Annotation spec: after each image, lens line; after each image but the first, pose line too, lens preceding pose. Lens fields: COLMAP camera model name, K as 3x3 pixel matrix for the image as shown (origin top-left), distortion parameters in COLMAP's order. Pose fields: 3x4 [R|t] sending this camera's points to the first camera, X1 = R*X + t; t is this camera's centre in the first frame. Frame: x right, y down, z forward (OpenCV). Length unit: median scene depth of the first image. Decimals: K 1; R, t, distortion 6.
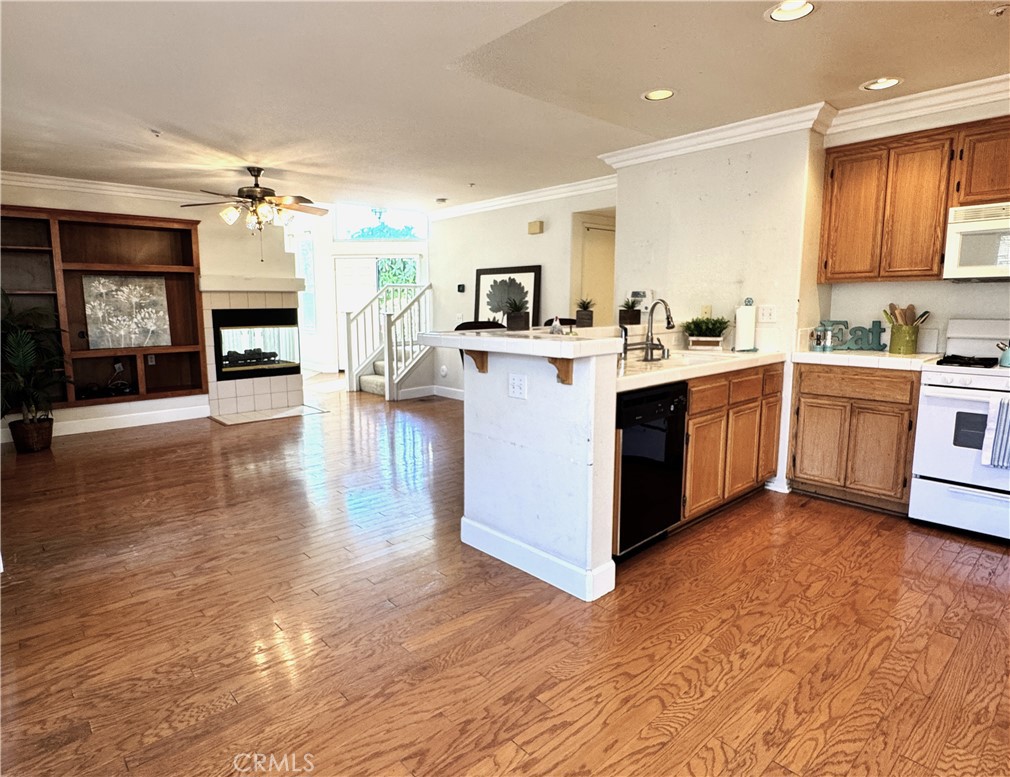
lens RADIAL K [[568.7, 0, 473.8], [0, 568.7, 377.3], [0, 0, 1]] dist [0.000764, -0.002781]
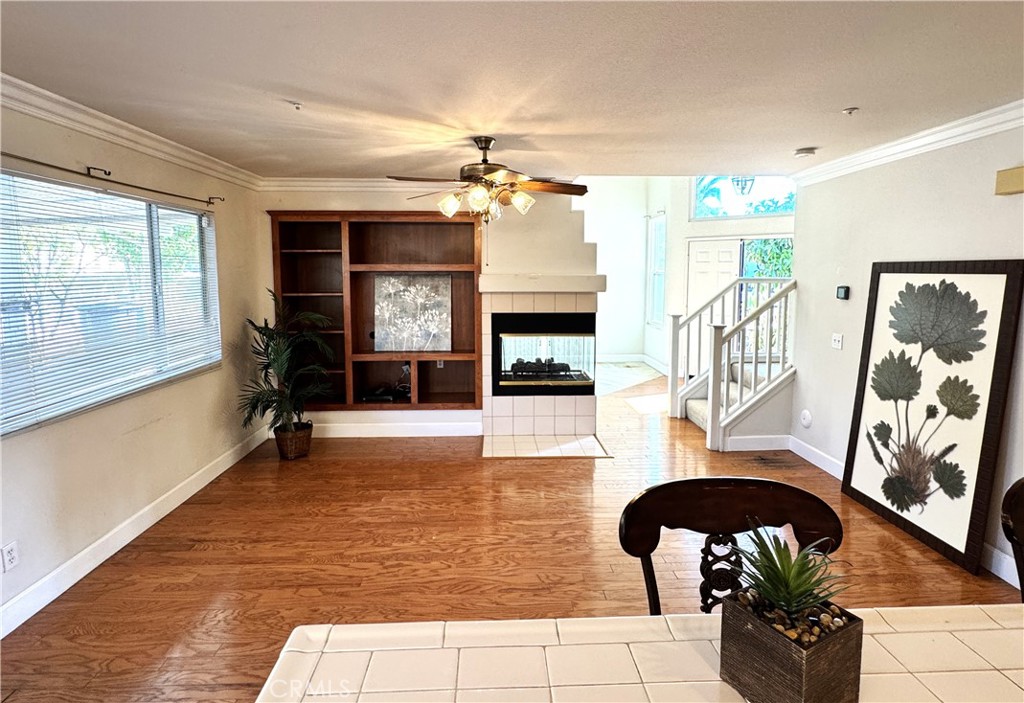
lens RADIAL K [[526.4, 0, 513.4], [0, 526.4, 321.5], [0, 0, 1]] dist [0.005136, 0.002717]
pose [[0.784376, 0.064184, -0.616956, 0.058165], [-0.089471, 0.995938, -0.010139, -0.103372], [0.613799, 0.063153, 0.786932, 0.401122]]
